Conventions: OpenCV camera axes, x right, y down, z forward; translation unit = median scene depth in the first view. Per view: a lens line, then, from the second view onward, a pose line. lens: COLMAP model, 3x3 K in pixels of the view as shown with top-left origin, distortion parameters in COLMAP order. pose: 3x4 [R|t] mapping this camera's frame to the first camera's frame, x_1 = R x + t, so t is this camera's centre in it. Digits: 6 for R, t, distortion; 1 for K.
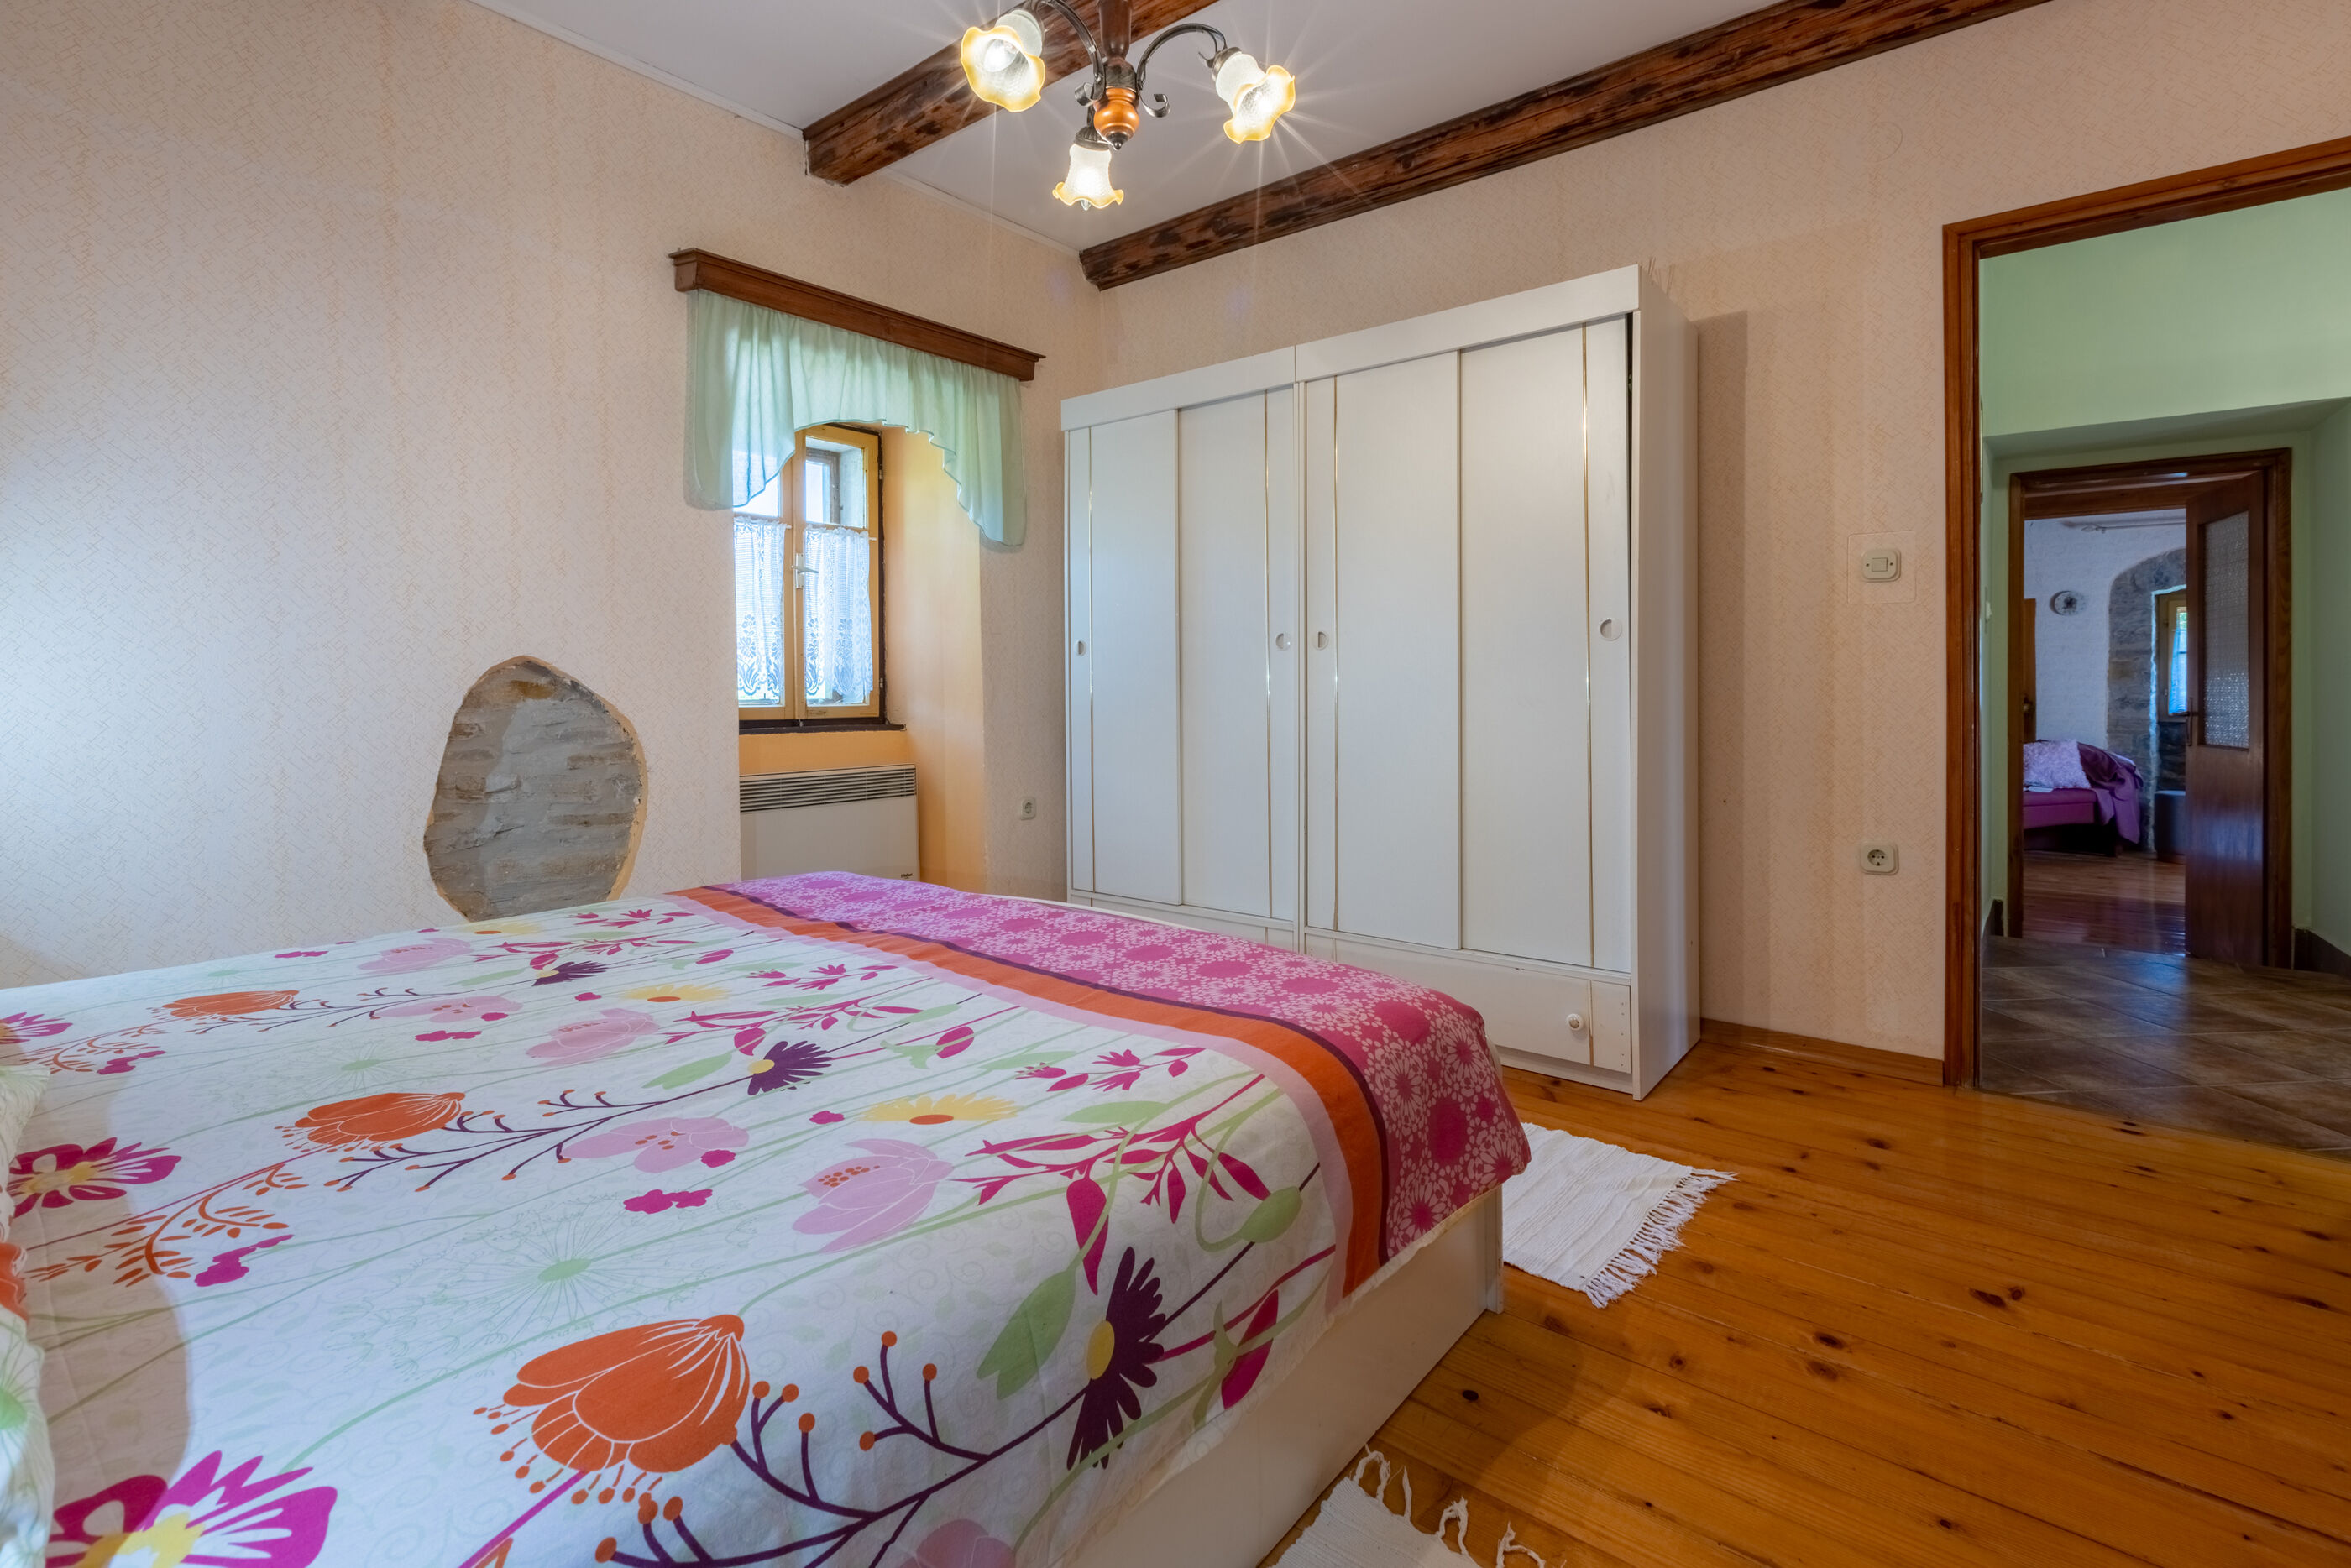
lens RADIAL K [[1068.6, 0, 1166.2], [0, 1068.6, 682.9], [0, 0, 1]] dist [0.001759, 0.000898]
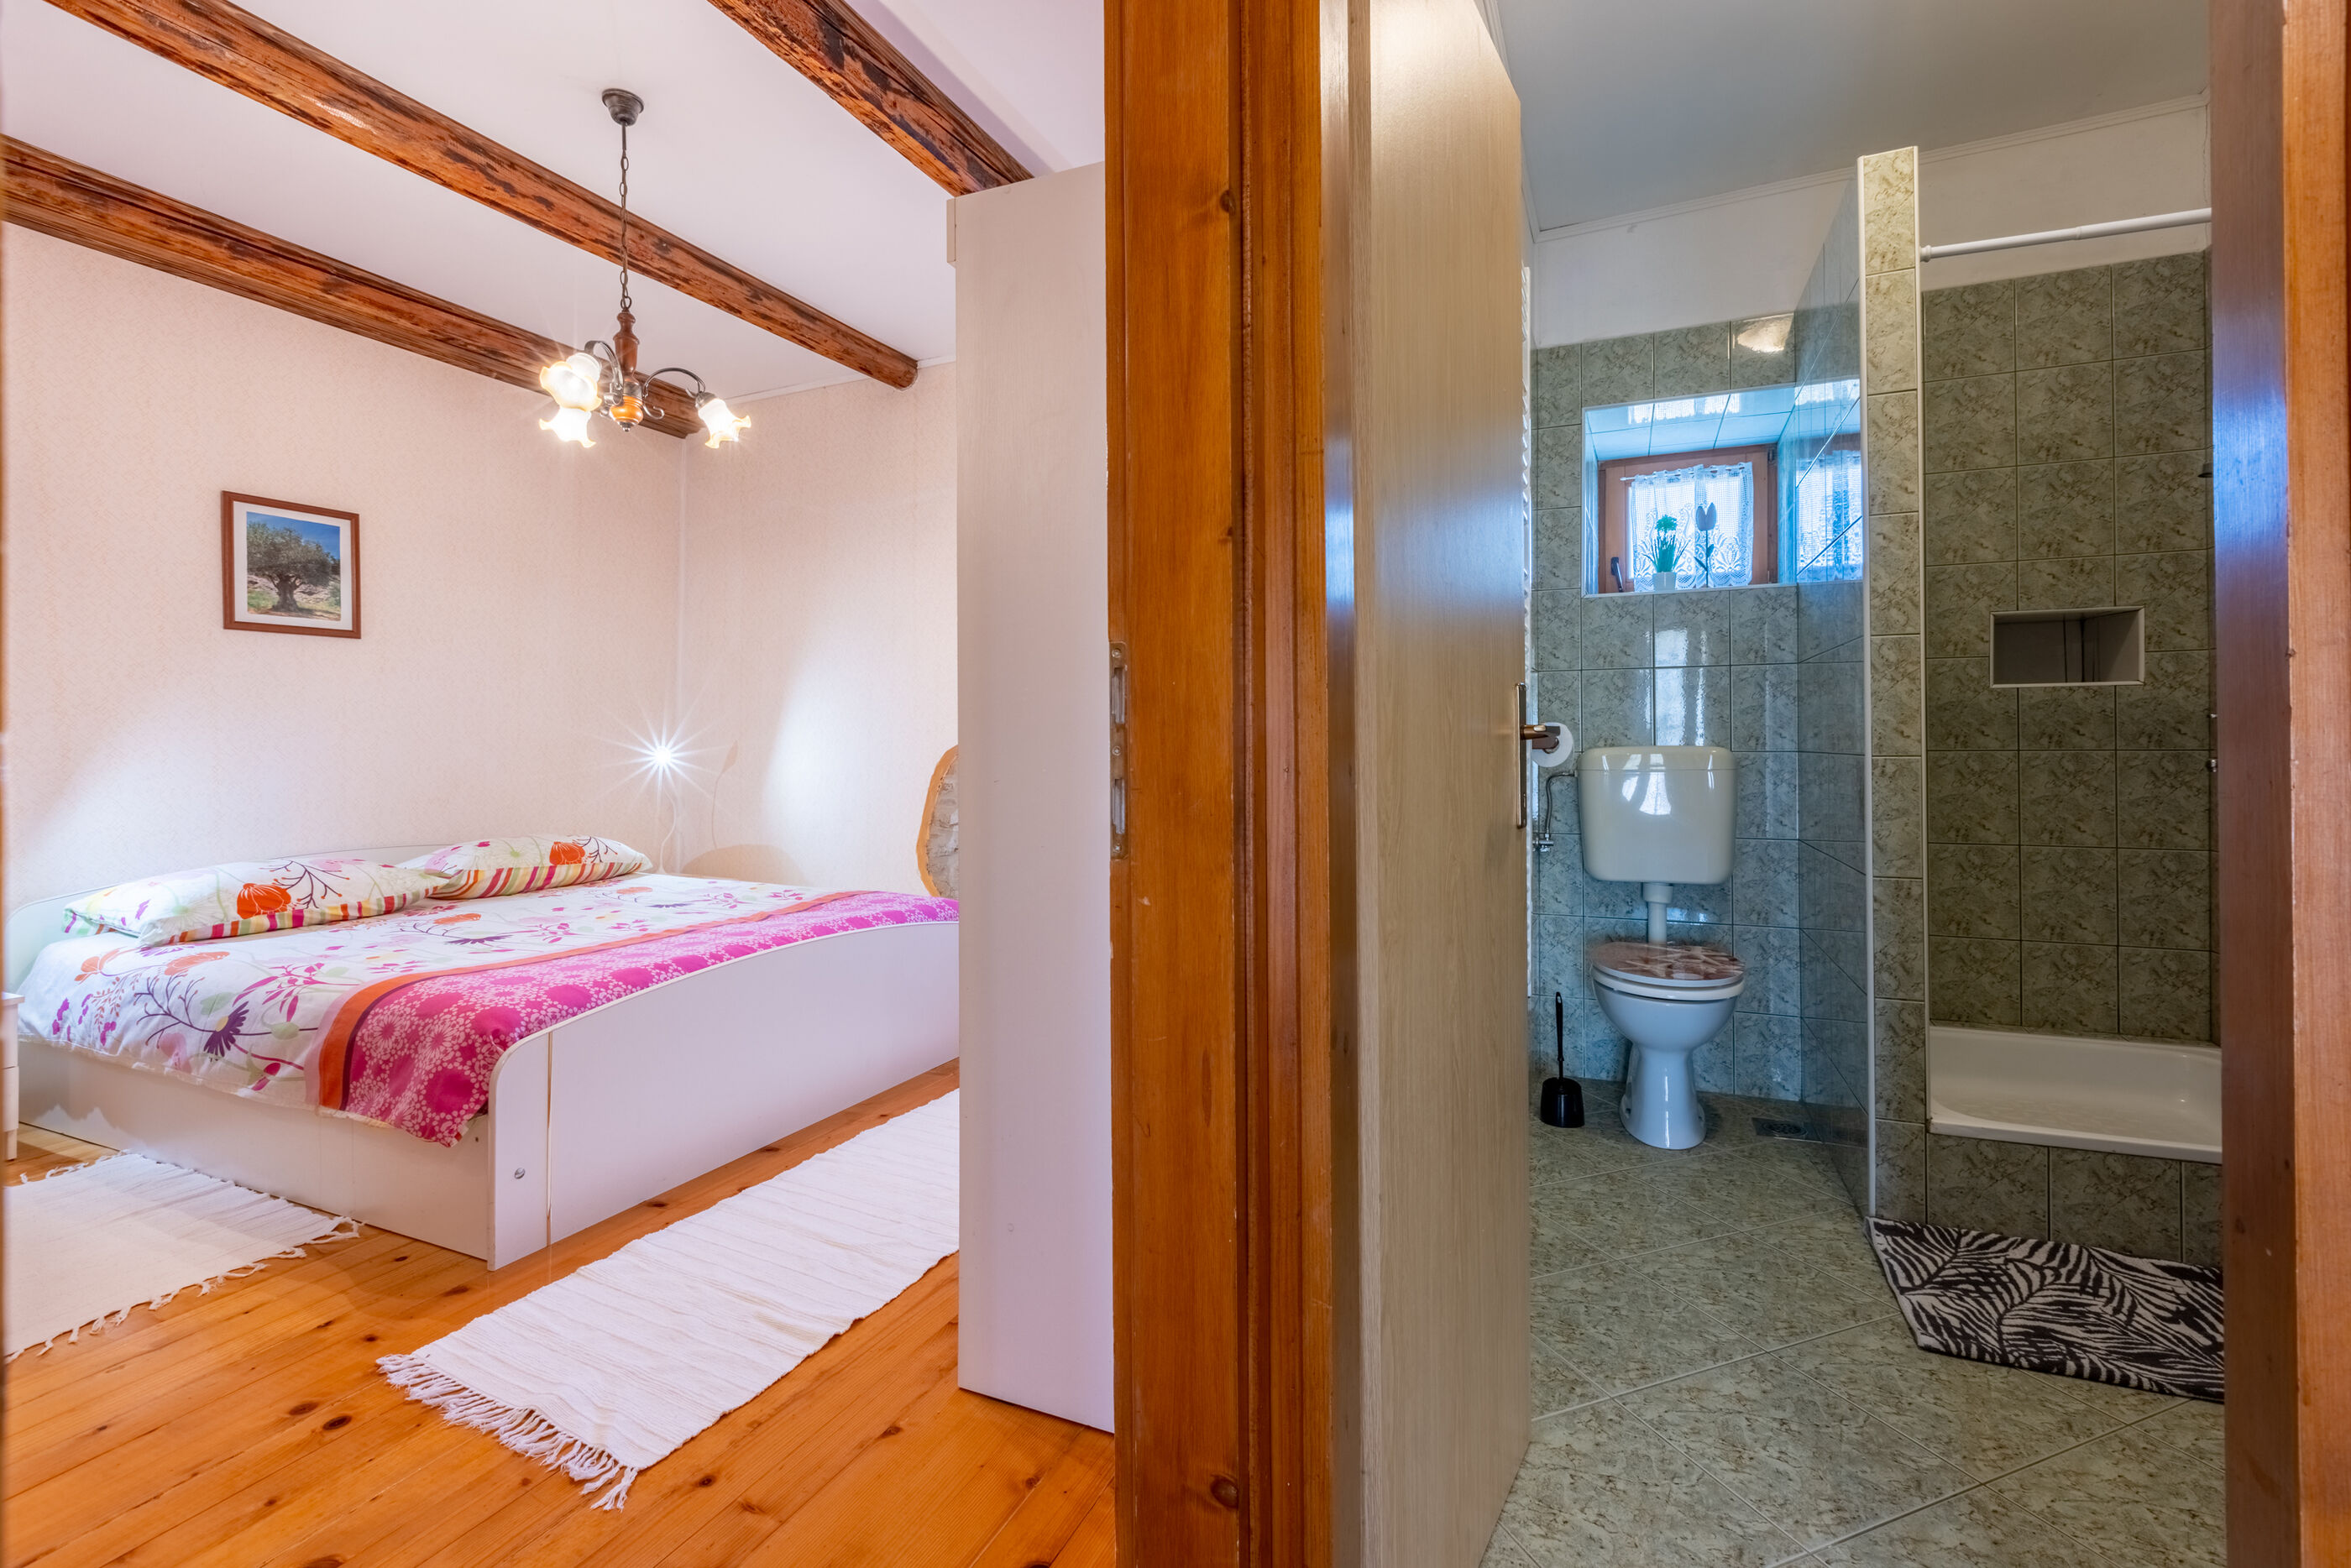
lens RADIAL K [[1051.1, 0, 1161.1], [0, 1051.1, 739.9], [0, 0, 1]] dist [0.011983, -0.006757]
pose [[0.257257, -0.000792, -0.966343, 1.008408], [0.005003, 0.999987, 0.000512, -0.029756], [0.966330, -0.004967, 0.257258, 0.835647]]
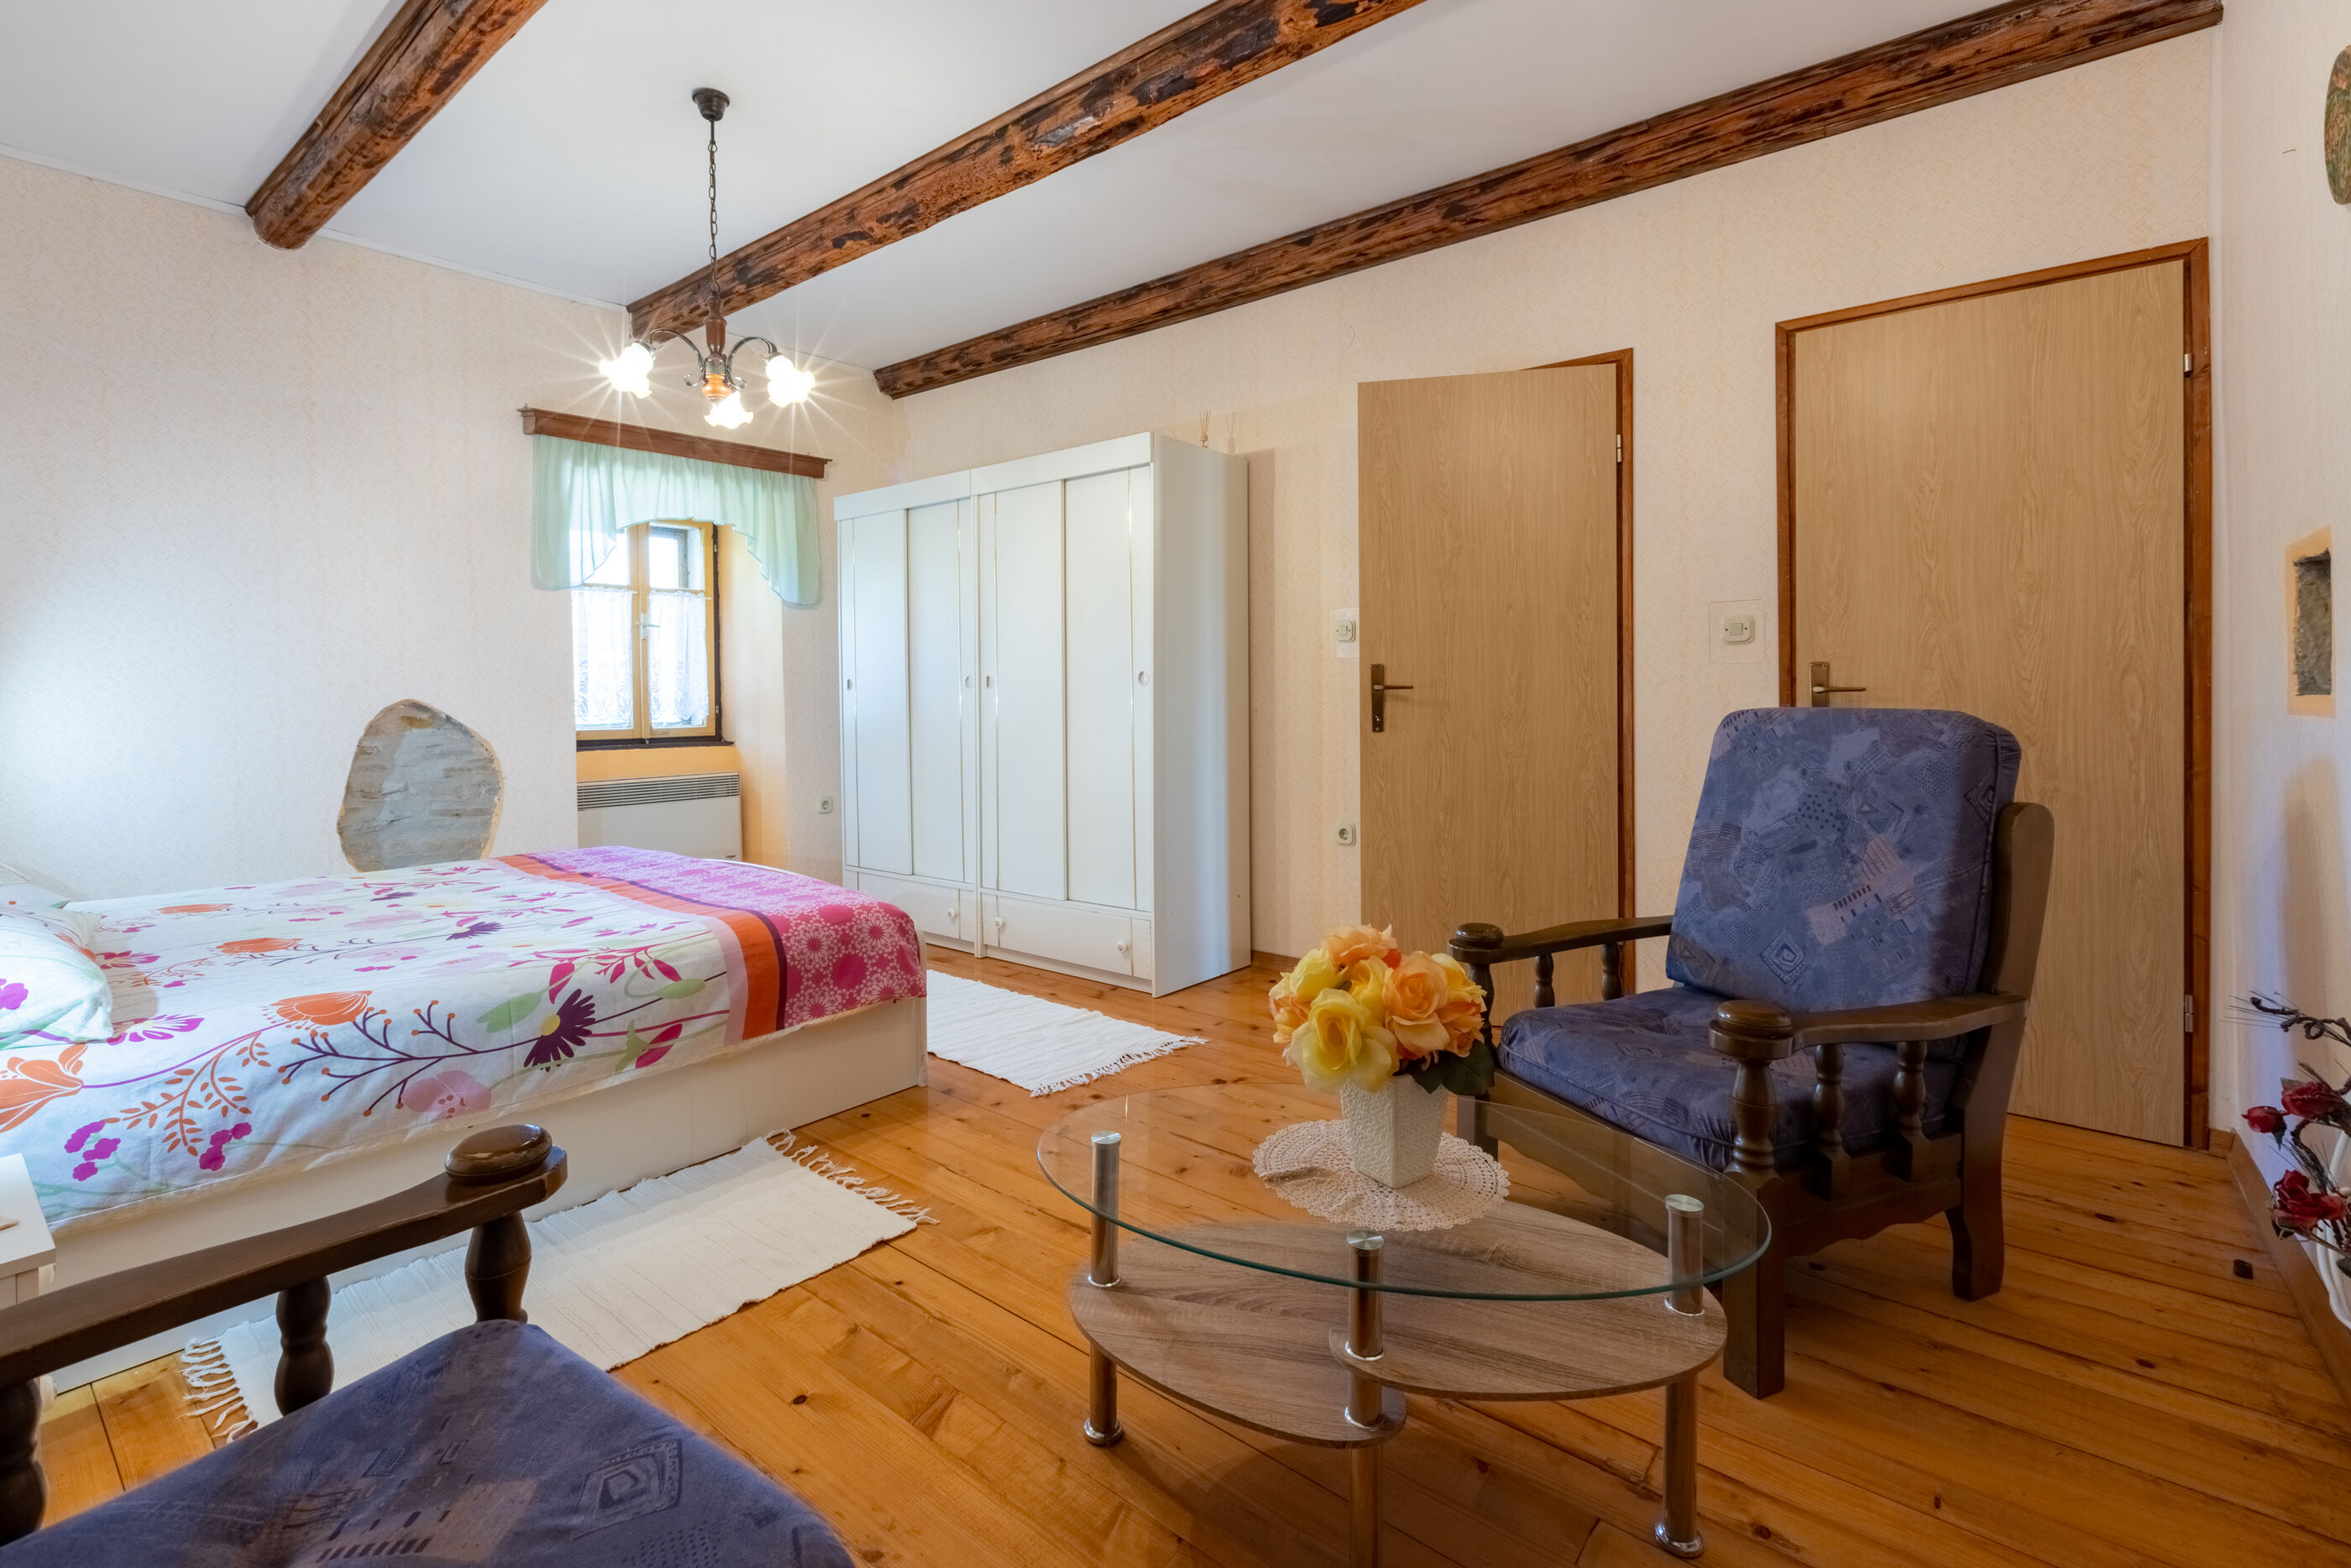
lens RADIAL K [[1071.6, 0, 1169.5], [0, 1071.6, 695.2], [0, 0, 1]] dist [0.002043, -0.000178]
pose [[0.999963, -0.005613, -0.006515, 0.415832], [0.005663, 0.999955, 0.007676, -0.034208], [0.006472, -0.007713, 0.999949, -0.421873]]
